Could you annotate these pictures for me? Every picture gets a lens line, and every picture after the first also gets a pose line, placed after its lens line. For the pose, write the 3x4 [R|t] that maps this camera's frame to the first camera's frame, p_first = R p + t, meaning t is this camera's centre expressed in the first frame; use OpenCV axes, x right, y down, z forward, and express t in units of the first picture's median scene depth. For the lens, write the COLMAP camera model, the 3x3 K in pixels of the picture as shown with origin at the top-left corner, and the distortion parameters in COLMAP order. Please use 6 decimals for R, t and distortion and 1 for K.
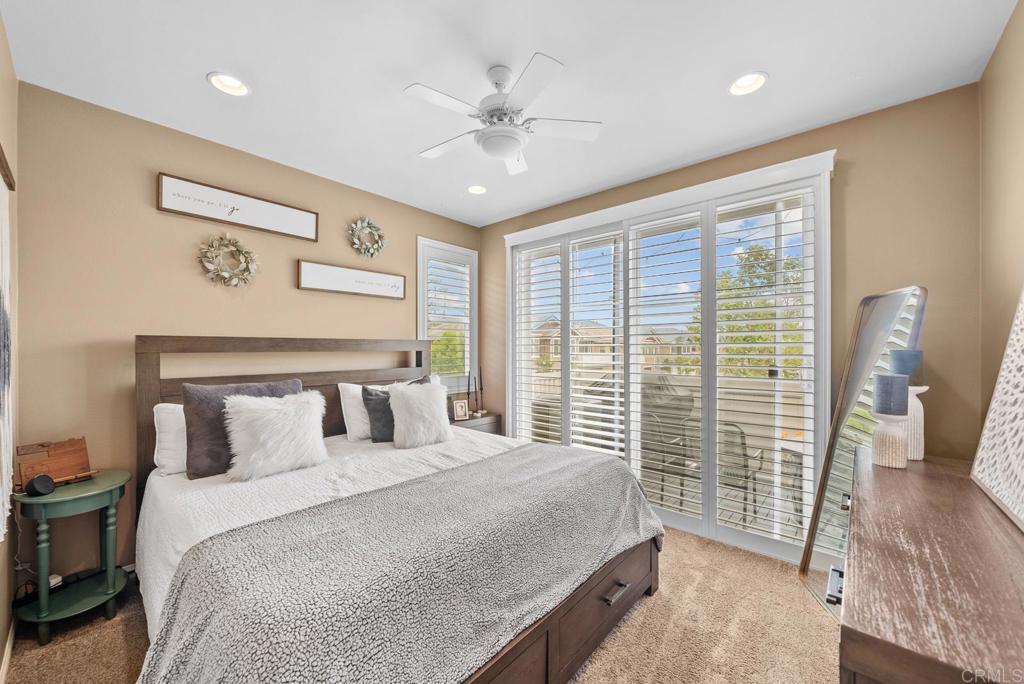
lens RADIAL K [[381.9, 0, 508.7], [0, 381.9, 347.7], [0, 0, 1]] dist [-0.000909, -0.000110]
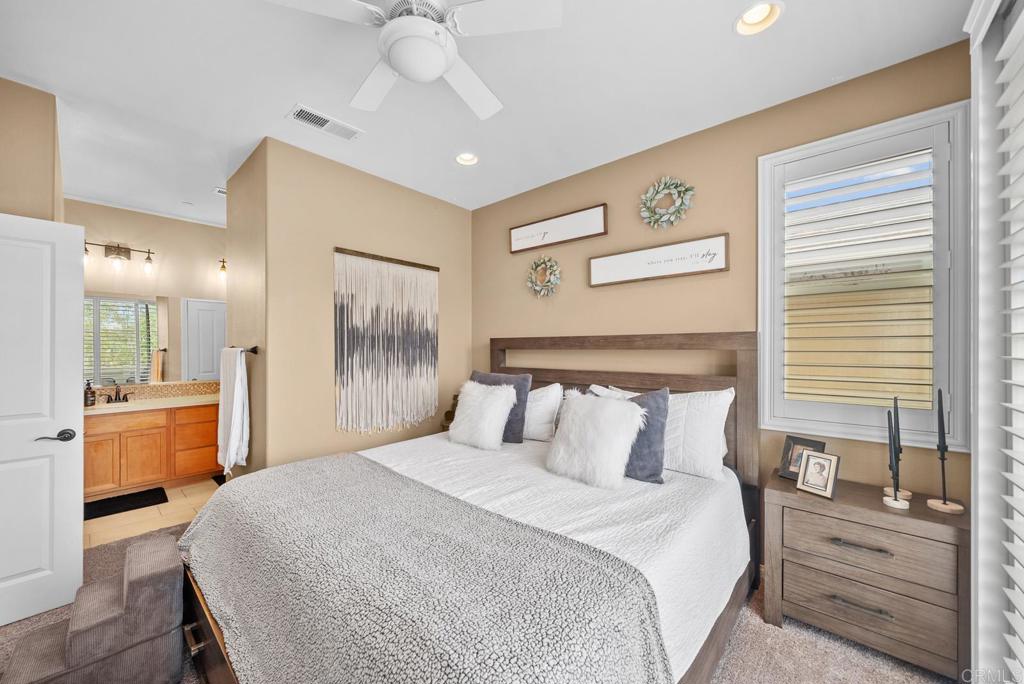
lens RADIAL K [[381.9, 0, 508.7], [0, 381.9, 347.7], [0, 0, 1]] dist [-0.000909, -0.000110]
pose [[0.005738, 0.000818, -0.999983, 0.459772], [0.003912, 0.999992, 0.000841, 0.003610], [0.999976, -0.003917, 0.005735, 0.781609]]
